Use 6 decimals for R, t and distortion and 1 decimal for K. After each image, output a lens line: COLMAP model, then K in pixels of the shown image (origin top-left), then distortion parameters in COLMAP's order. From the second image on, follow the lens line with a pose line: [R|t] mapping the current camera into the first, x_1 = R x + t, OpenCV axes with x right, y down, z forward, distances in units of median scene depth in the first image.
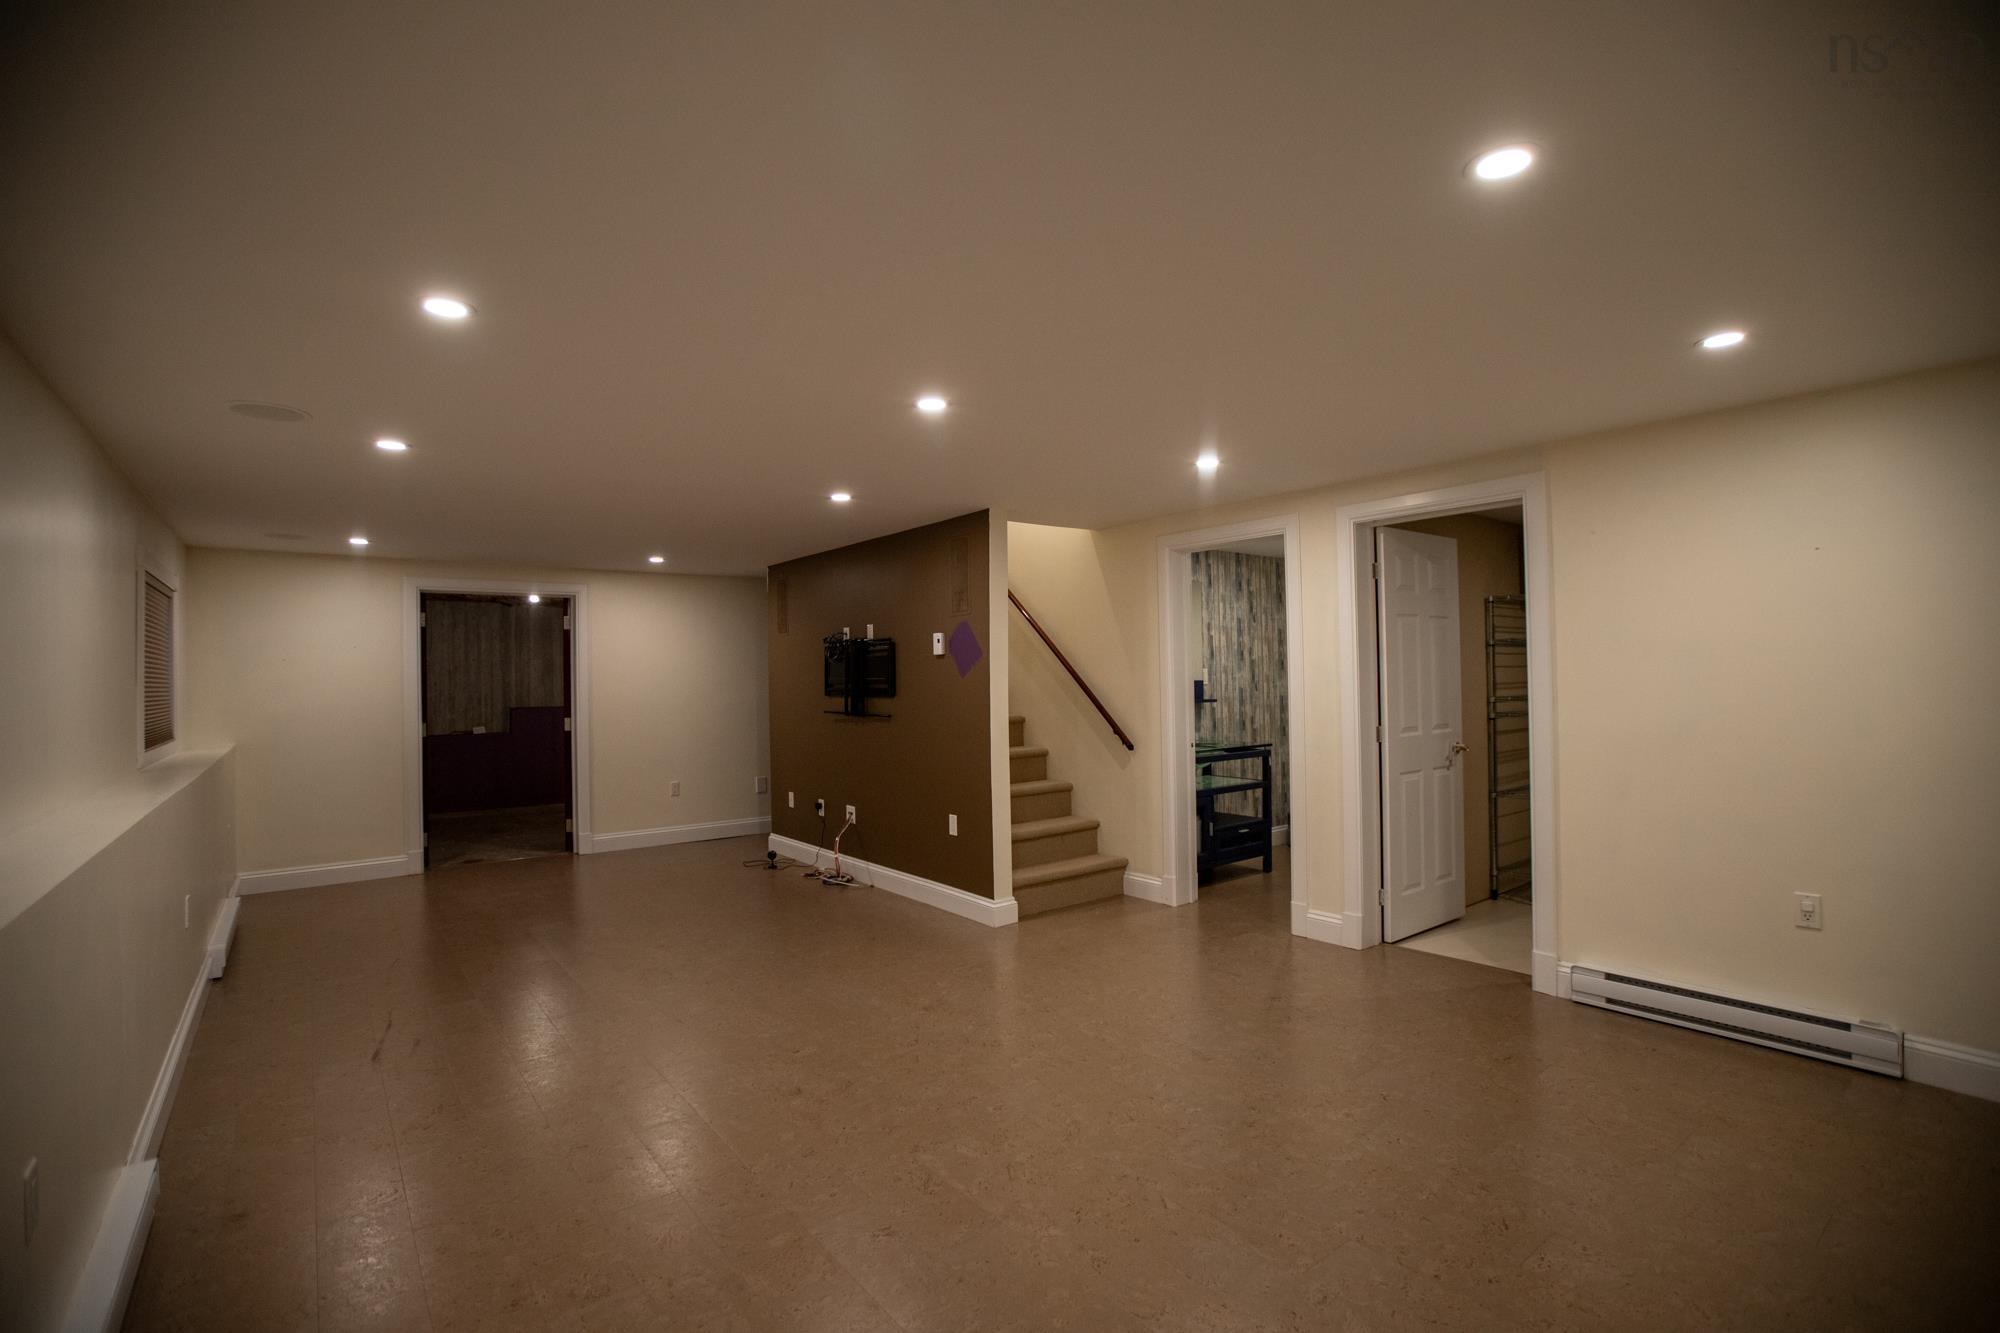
lens RADIAL K [[910.0, 0, 1011.0], [0, 910.0, 669.4], [0, 0, 1]] dist [-0.034381, 0.003137]
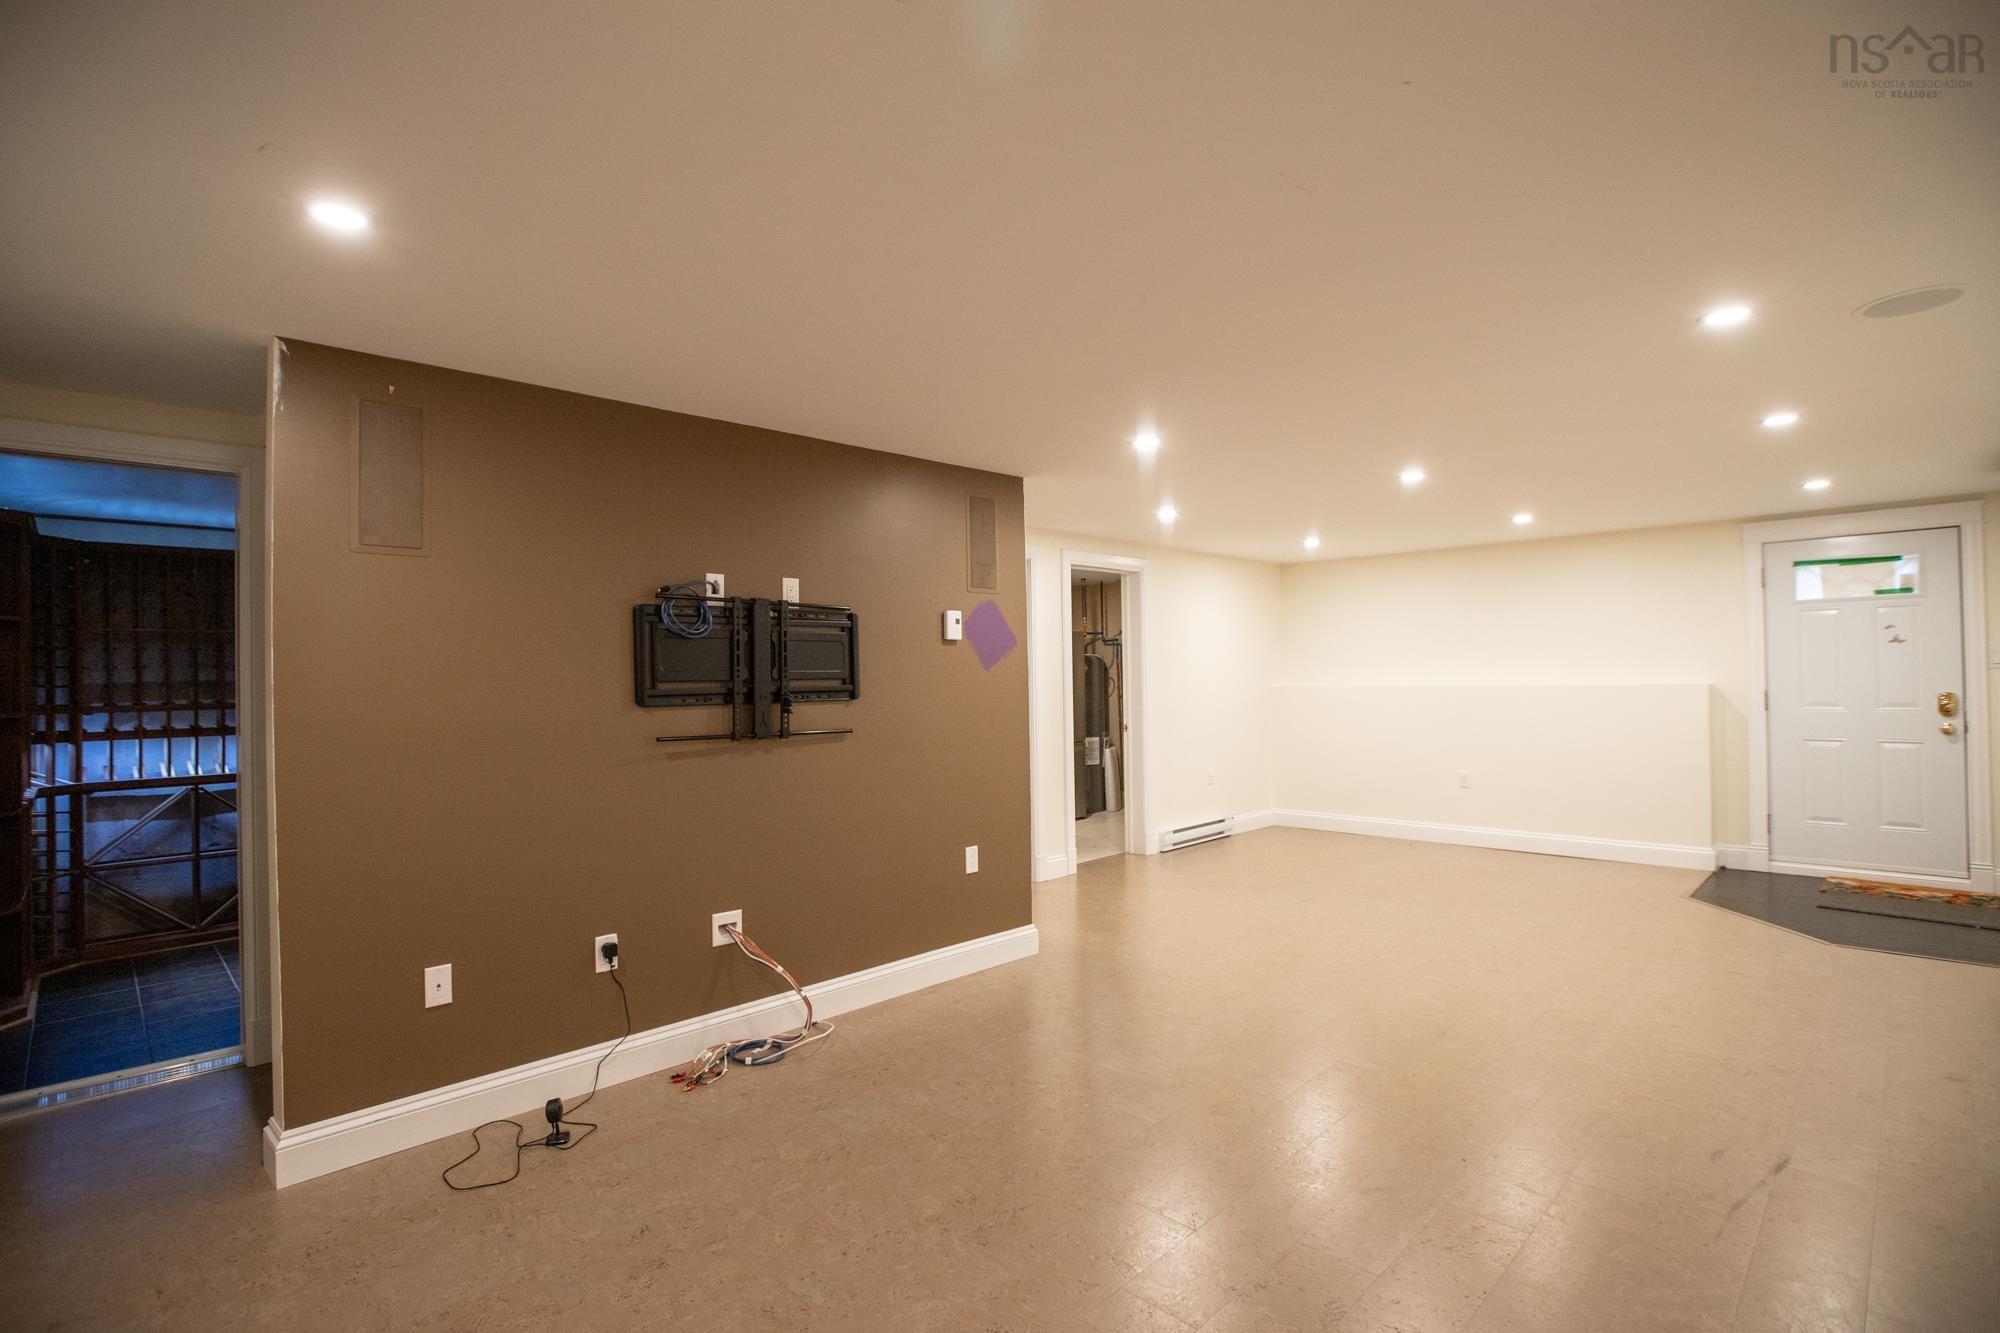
lens RADIAL K [[910.0, 0, 1010.0], [0, 910.0, 662.6], [0, 0, 1]] dist [-0.034381, 0.003137]
pose [[-0.103888, 0.022999, 0.994323, -0.778214], [0.001406, 0.999735, -0.022977, 0.018991], [-0.994588, -0.000989, -0.103893, 0.964235]]
